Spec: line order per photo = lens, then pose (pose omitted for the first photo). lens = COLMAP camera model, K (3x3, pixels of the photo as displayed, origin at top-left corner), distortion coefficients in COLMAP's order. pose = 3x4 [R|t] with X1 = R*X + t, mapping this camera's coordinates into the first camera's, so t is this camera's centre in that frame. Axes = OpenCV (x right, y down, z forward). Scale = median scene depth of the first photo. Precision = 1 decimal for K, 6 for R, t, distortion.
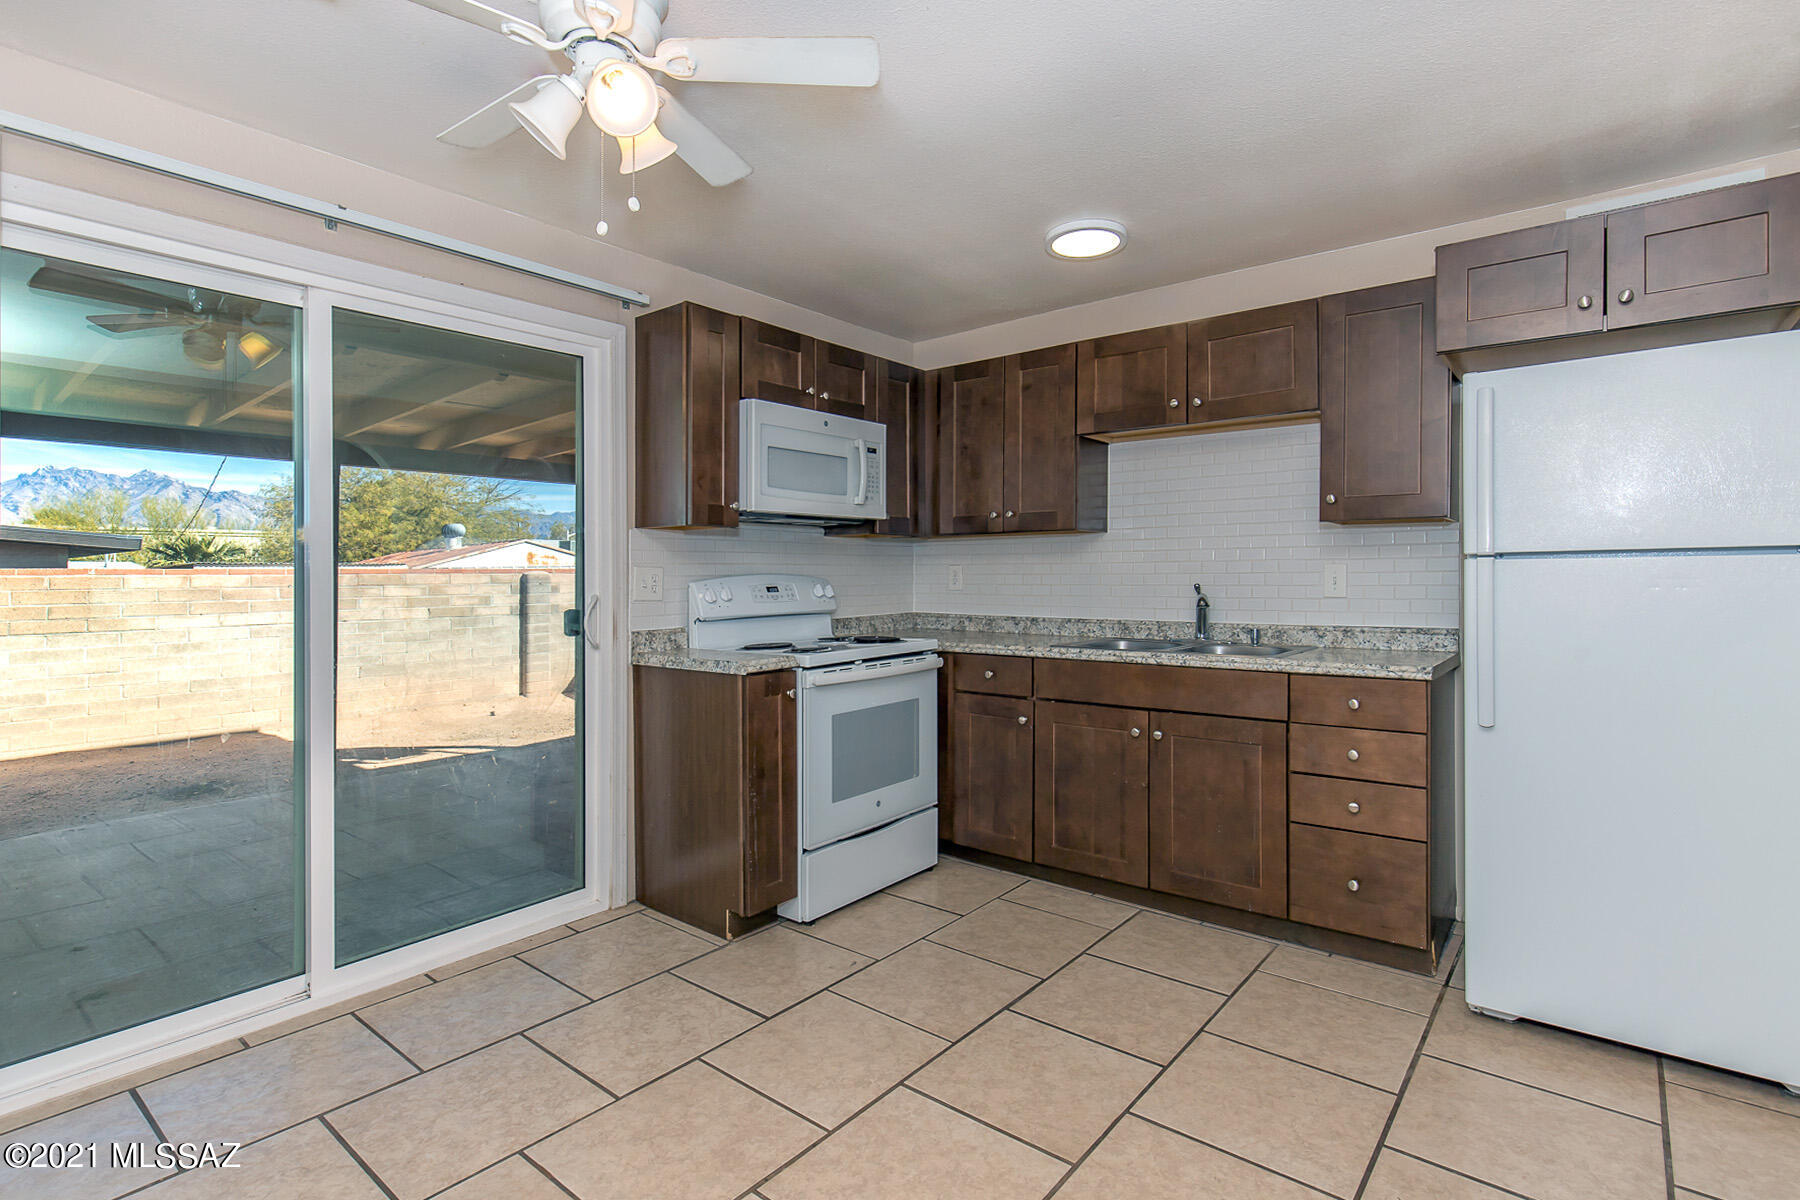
lens RADIAL K [[872.1, 0, 816.7], [0, 872.1, 568.0], [0, 0, 1]] dist [0.006778, 0.000176]
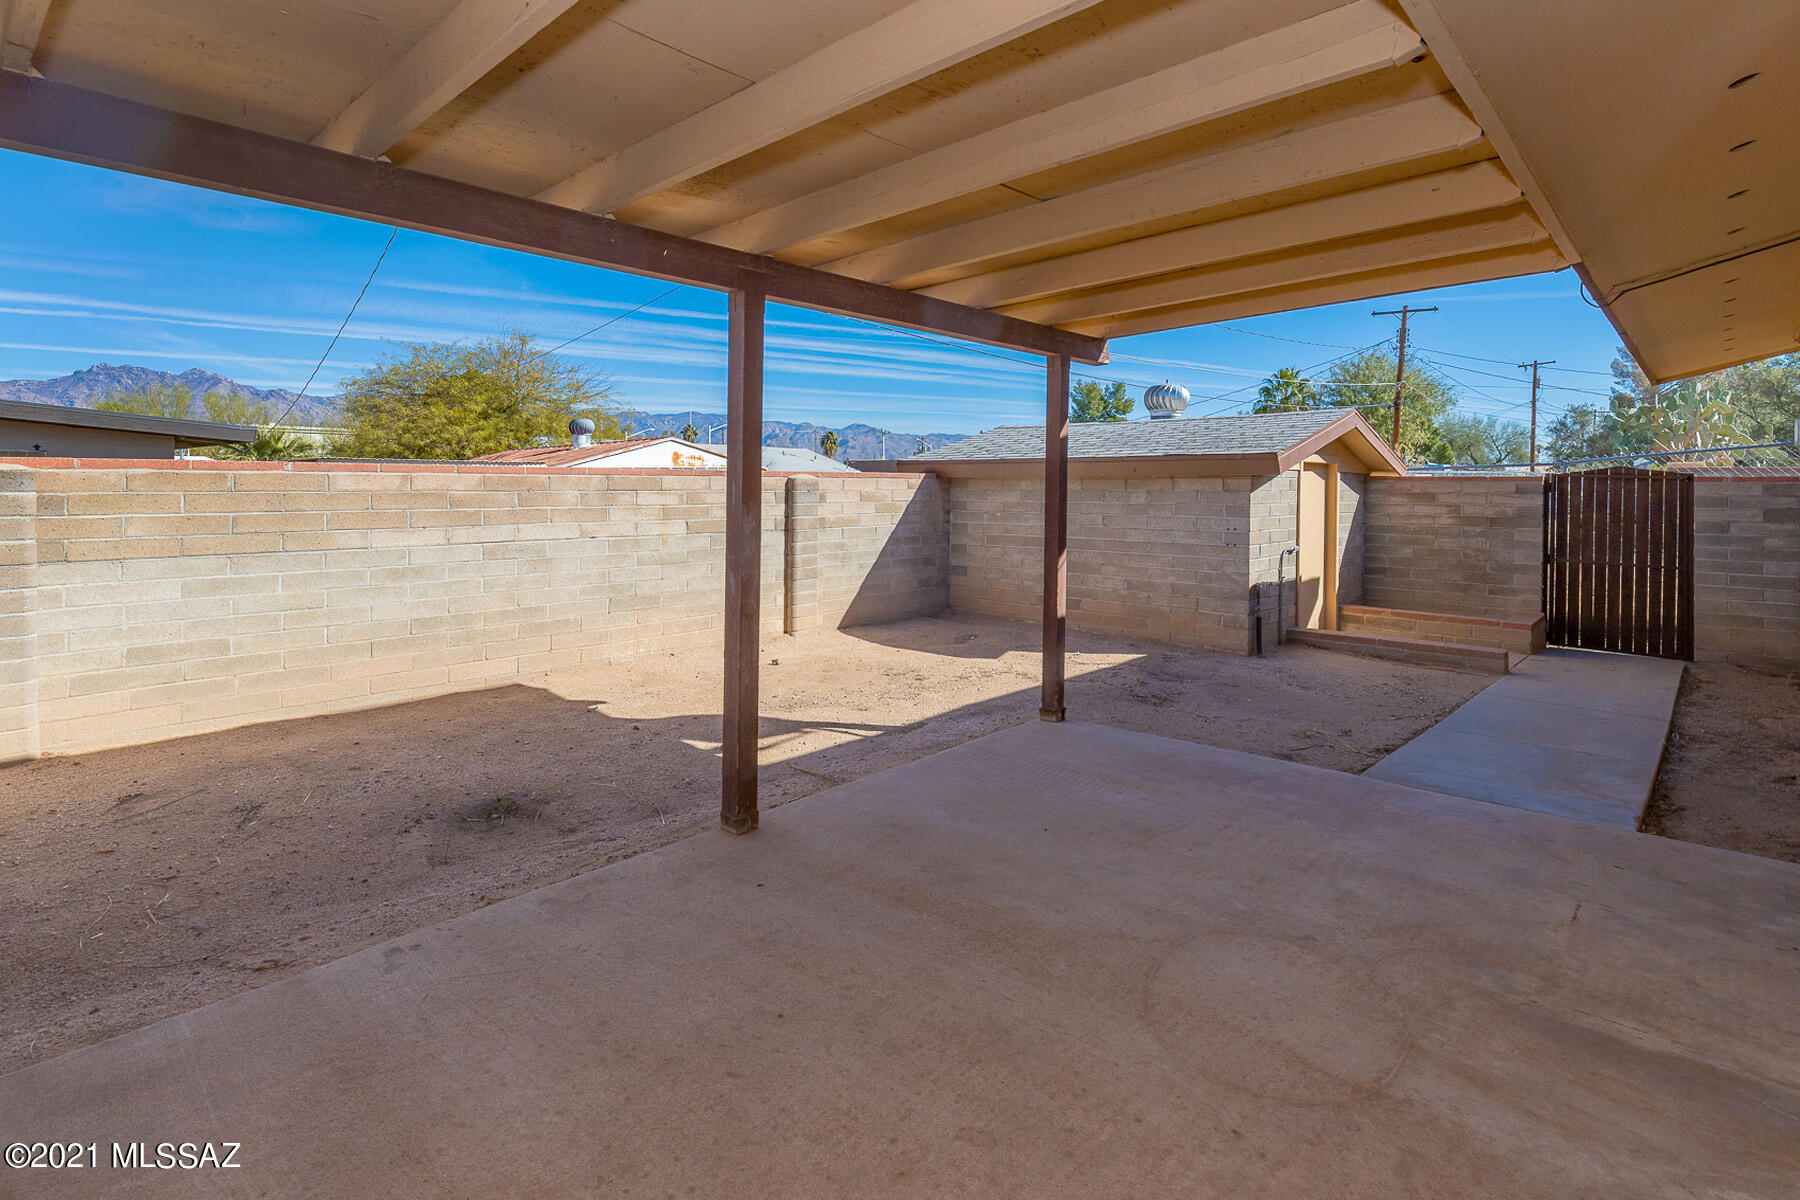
lens RADIAL K [[872.1, 0, 837.0], [0, 872.1, 496.7], [0, 0, 1]] dist [0.006778, 0.000176]
pose [[0.999591, 0.015903, -0.023752, -0.300427], [-0.015276, 0.999536, 0.026351, 0.003169], [0.024160, -0.025977, 0.999371, 0.251553]]
